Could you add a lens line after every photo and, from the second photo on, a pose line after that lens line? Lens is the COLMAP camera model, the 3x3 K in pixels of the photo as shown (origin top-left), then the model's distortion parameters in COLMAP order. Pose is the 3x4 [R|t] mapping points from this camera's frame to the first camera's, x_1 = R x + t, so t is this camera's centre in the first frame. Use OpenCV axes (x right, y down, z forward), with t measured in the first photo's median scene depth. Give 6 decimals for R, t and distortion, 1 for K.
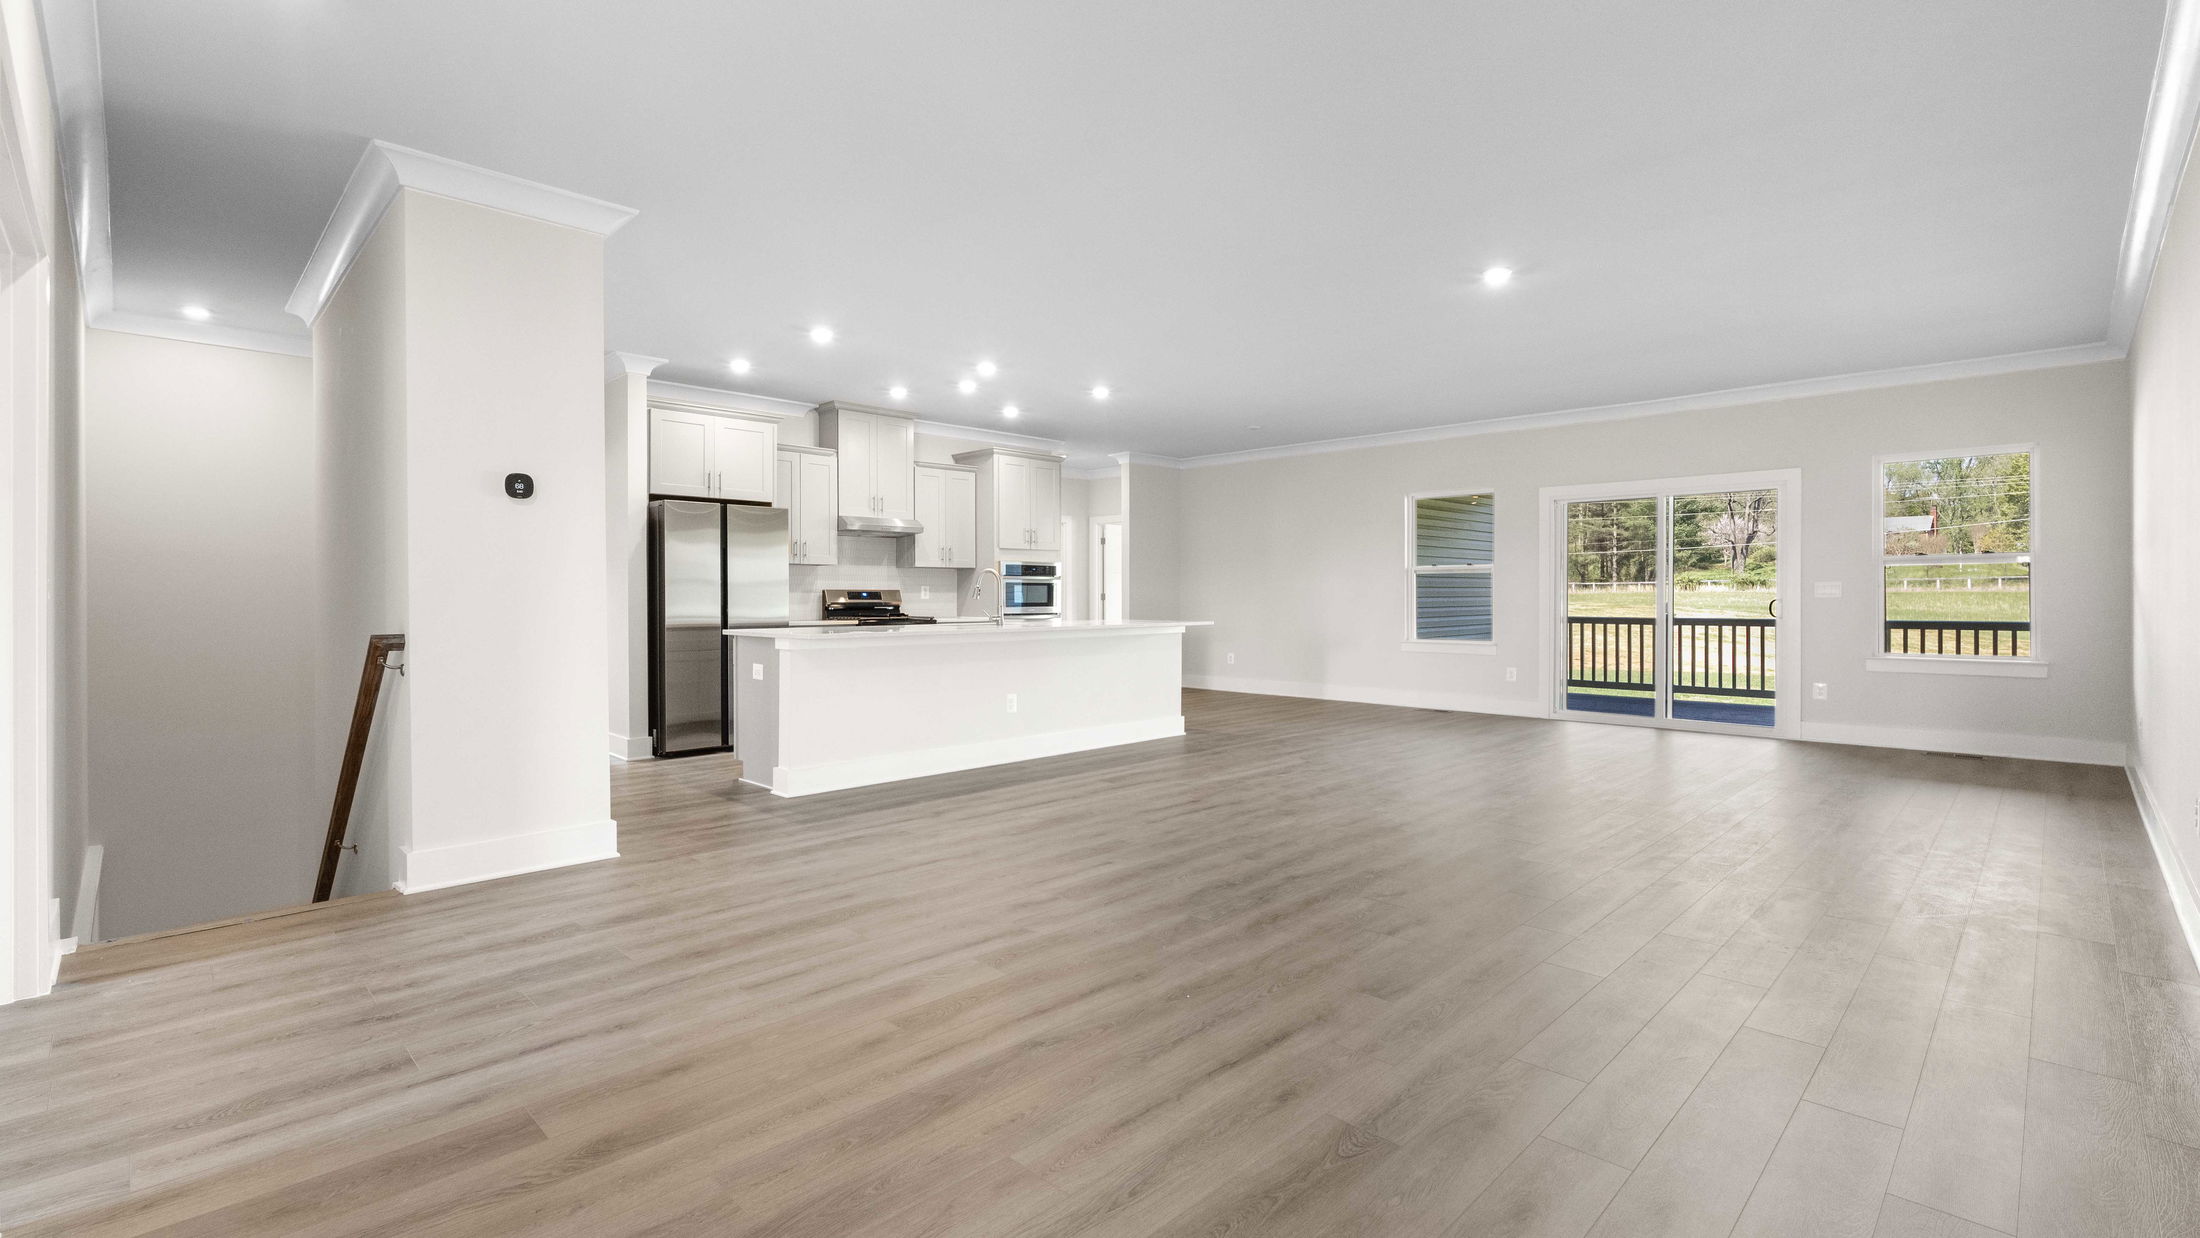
lens RADIAL K [[977.4, 0, 1098.5], [0, 977.4, 600.7], [0, 0, 1]] dist [-0.001617, -0.000726]
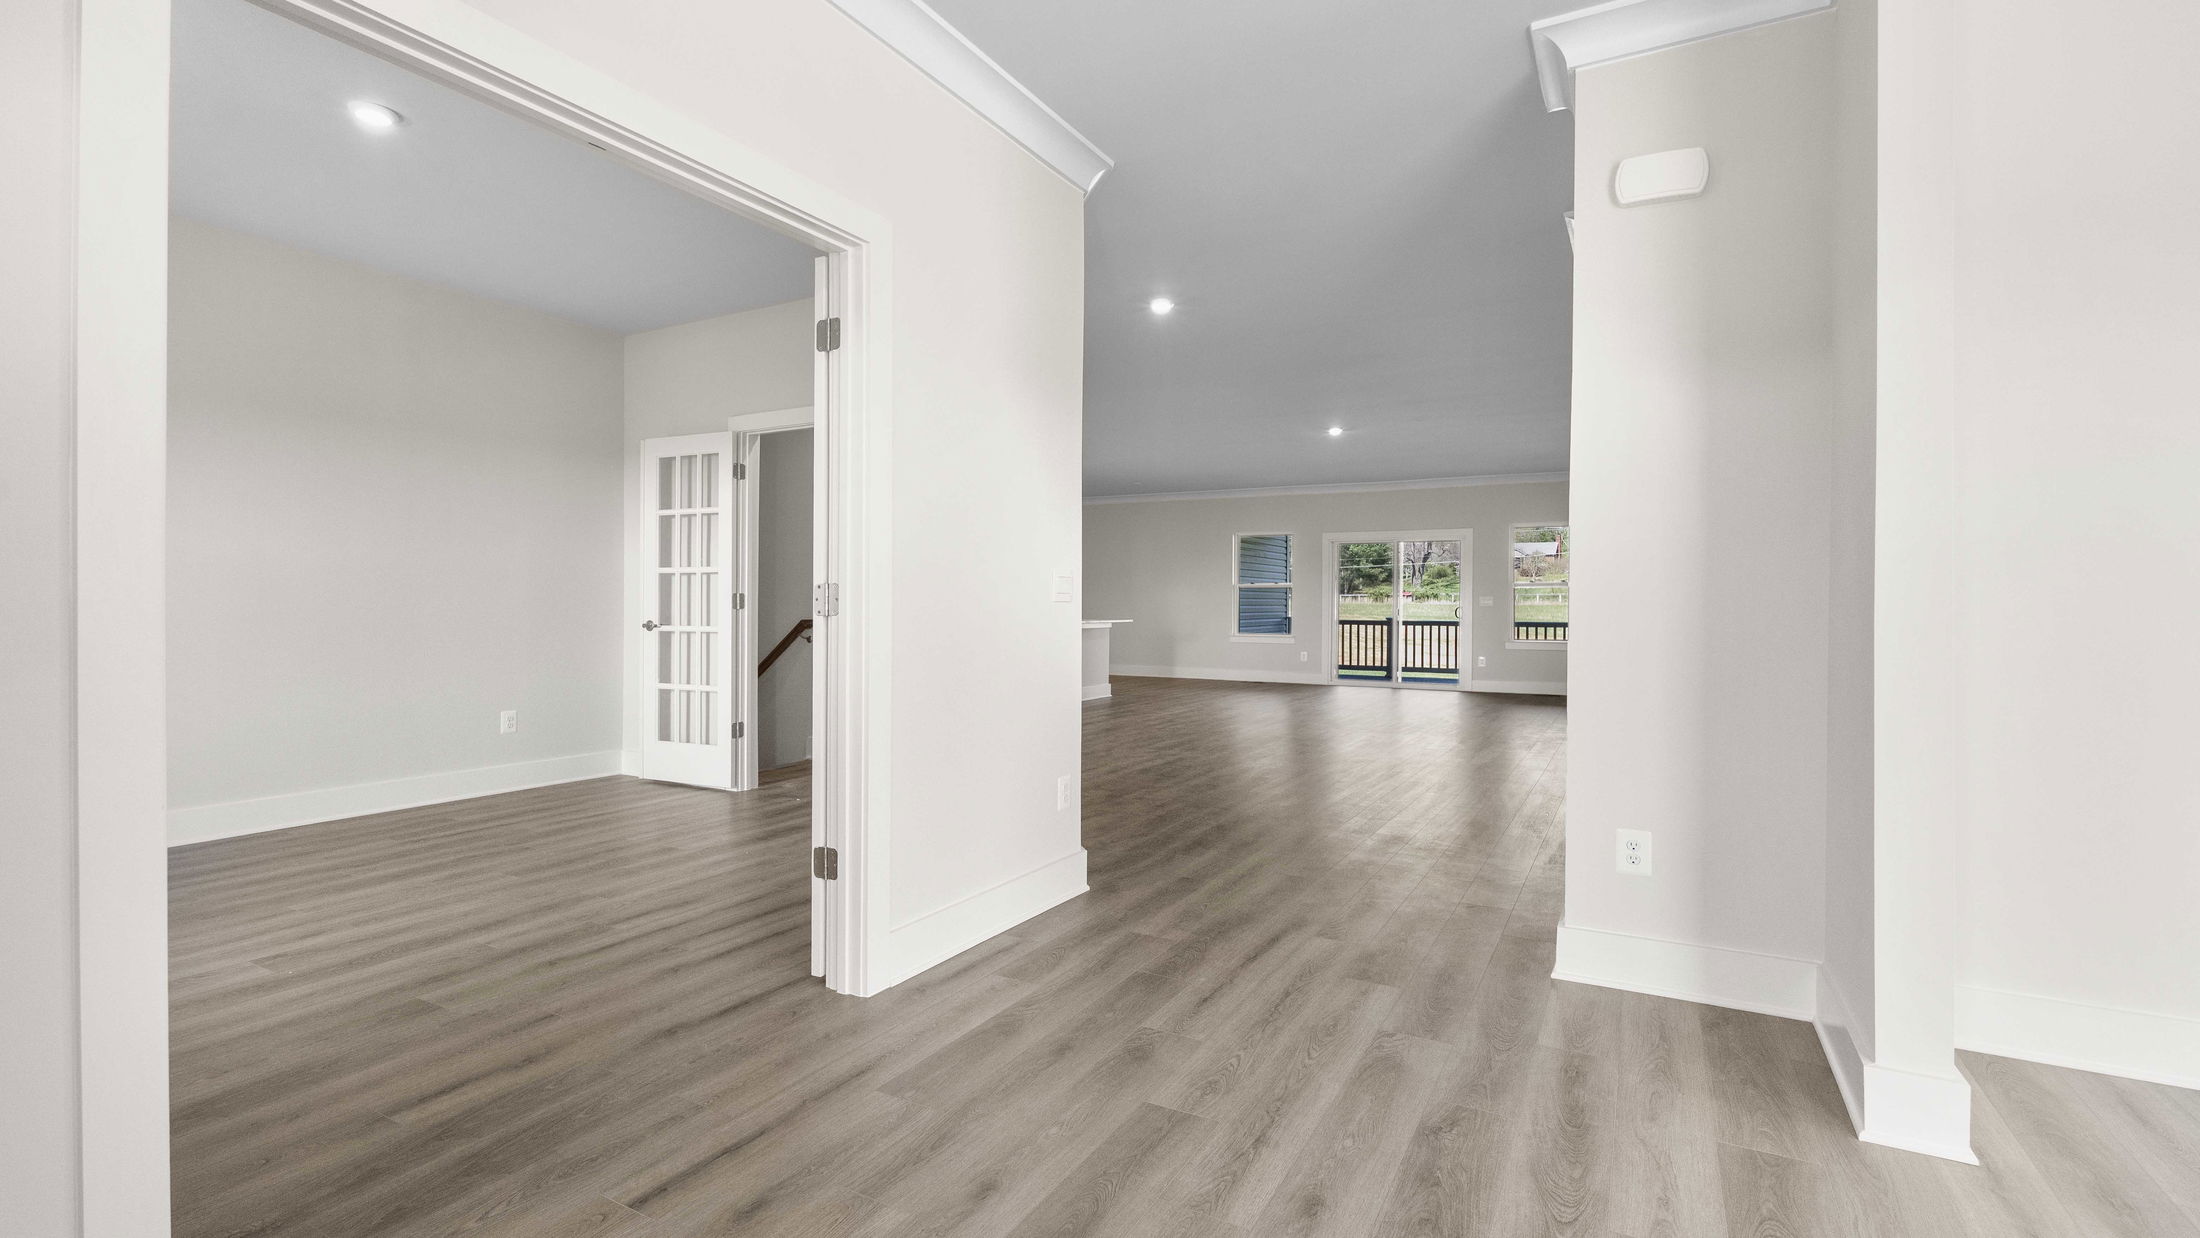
lens RADIAL K [[990.5, 0, 1095.9], [0, 990.5, 609.5], [0, 0, 1]] dist [0.011731, -0.000323]
pose [[0.963620, 0.008388, 0.267143, -0.283452], [-0.008893, 0.999960, 0.000681, 0.004849], [-0.267127, -0.003032, 0.963657, -0.371199]]
